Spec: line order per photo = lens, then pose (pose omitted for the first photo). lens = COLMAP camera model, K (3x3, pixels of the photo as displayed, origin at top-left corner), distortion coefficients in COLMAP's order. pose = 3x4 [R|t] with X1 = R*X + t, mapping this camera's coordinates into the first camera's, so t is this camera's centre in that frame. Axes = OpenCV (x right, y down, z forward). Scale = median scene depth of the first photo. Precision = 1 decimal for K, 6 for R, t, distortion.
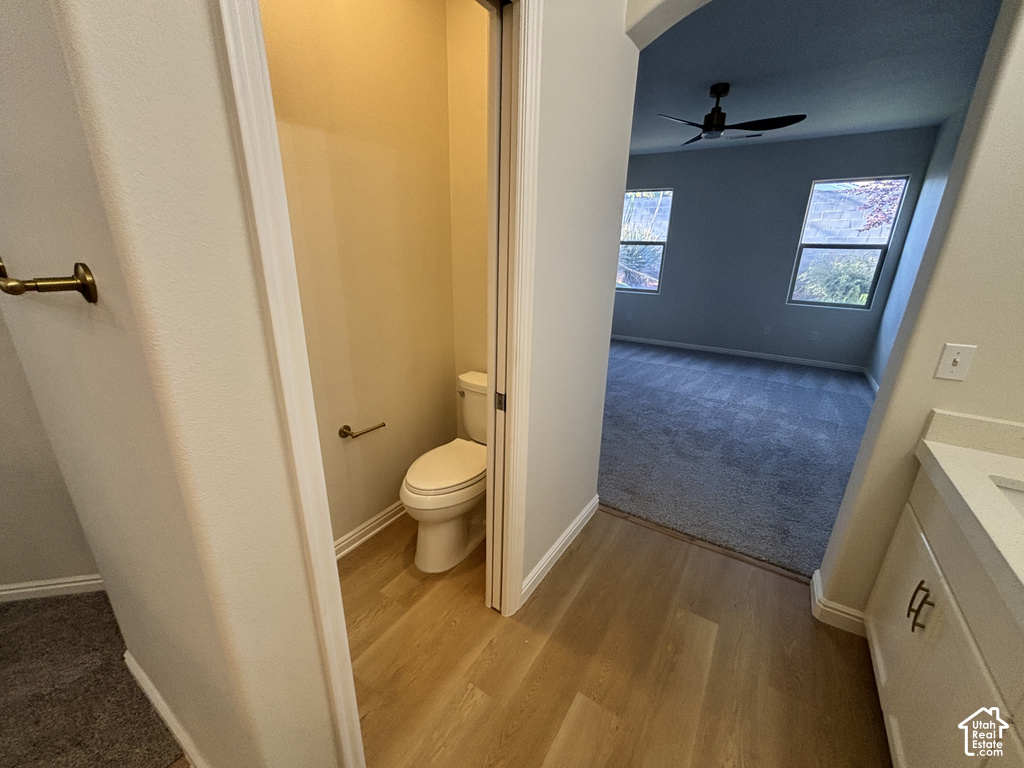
lens RADIAL K [[411.5, 0, 510.8], [0, 411.5, 379.9], [0, 0, 1]] dist [0.001331, 0.000261]
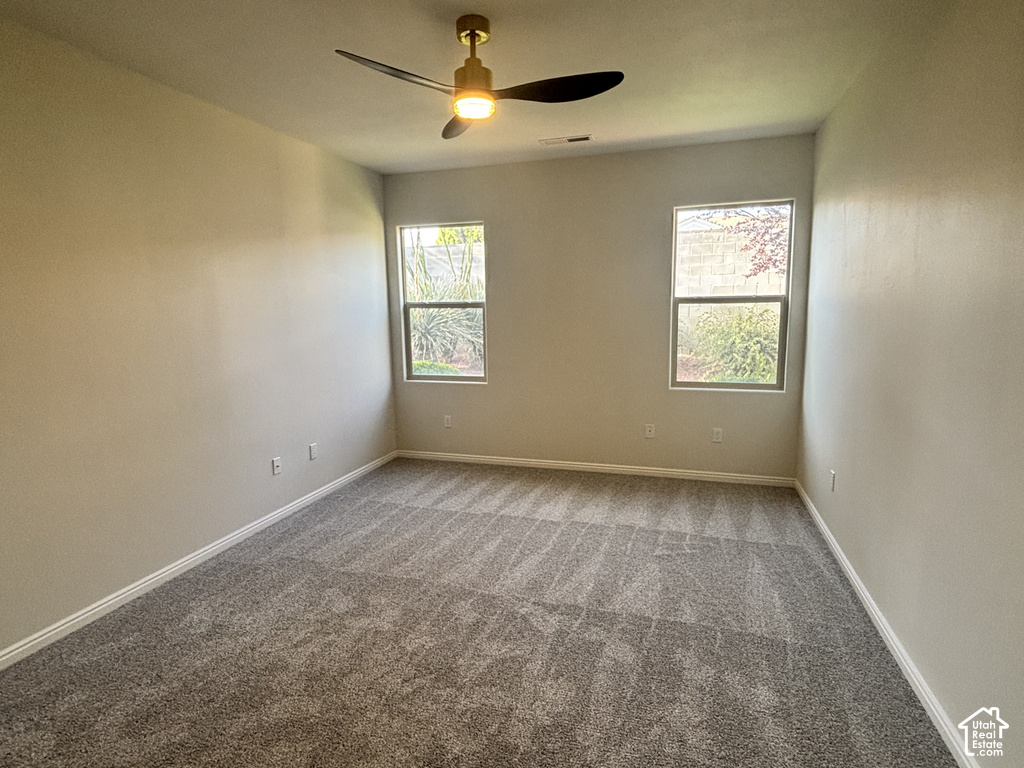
lens RADIAL K [[541.0, 0, 512.9], [0, 541.0, 384.4], [0, 0, 1]] dist [0.022165, -0.000693]
pose [[0.961961, -0.077369, 0.262003, 0.254522], [0.121068, 0.980472, -0.154977, -0.107359], [-0.244896, 0.180802, 0.952542, 0.305586]]
